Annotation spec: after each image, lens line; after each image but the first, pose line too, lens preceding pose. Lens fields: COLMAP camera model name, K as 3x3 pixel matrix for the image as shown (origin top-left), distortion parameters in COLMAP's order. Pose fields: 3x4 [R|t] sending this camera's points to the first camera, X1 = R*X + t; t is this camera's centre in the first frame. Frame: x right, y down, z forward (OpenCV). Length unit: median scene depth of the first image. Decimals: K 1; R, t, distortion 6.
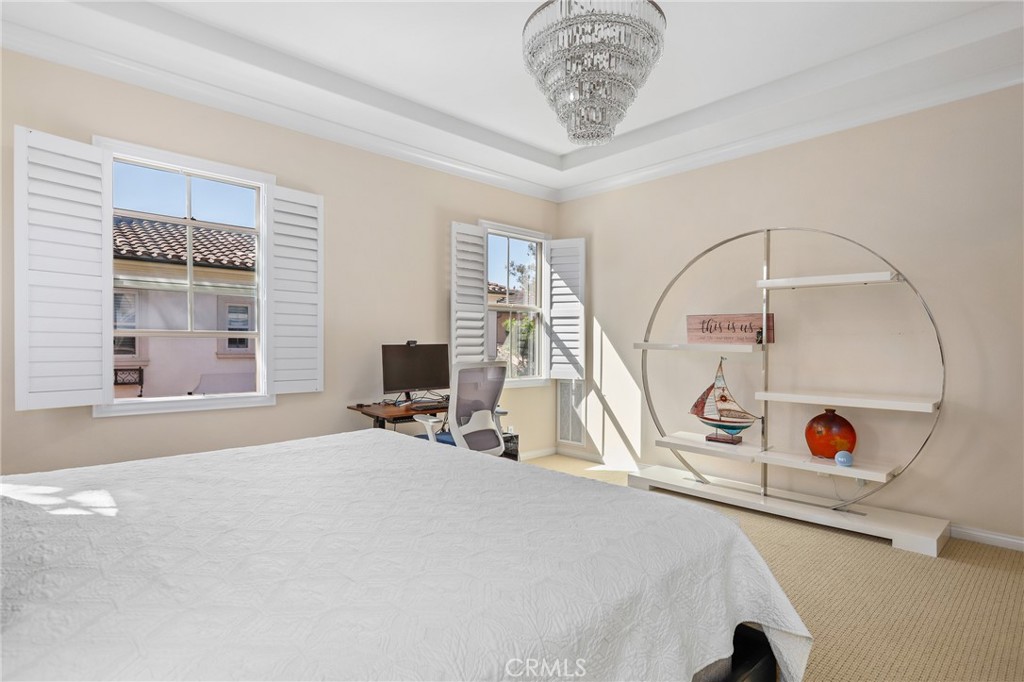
lens RADIAL K [[531.5, 0, 512.0], [0, 531.5, 346.7], [0, 0, 1]] dist [-0.004443, -0.000601]
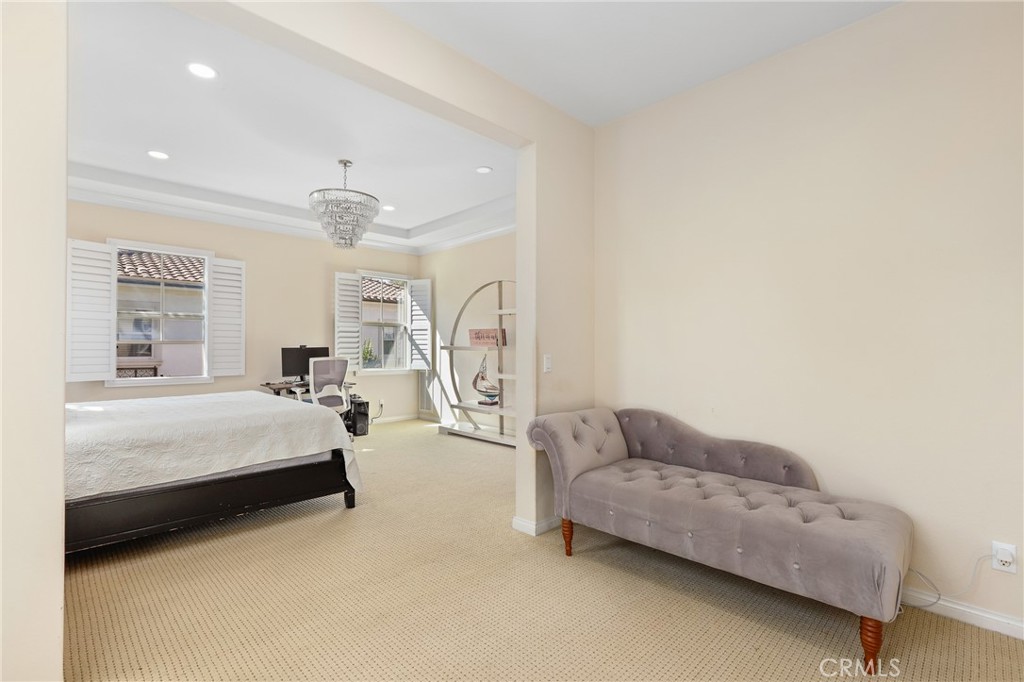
lens RADIAL K [[473.0, 0, 512.0], [0, 473.0, 338.9], [0, 0, 1]] dist [-0.004453, -0.000411]
pose [[0.999838, -0.004807, 0.017358, 0.356640], [0.005196, 0.999735, -0.022429, 0.004038], [-0.017245, 0.022516, 0.999598, -0.399633]]
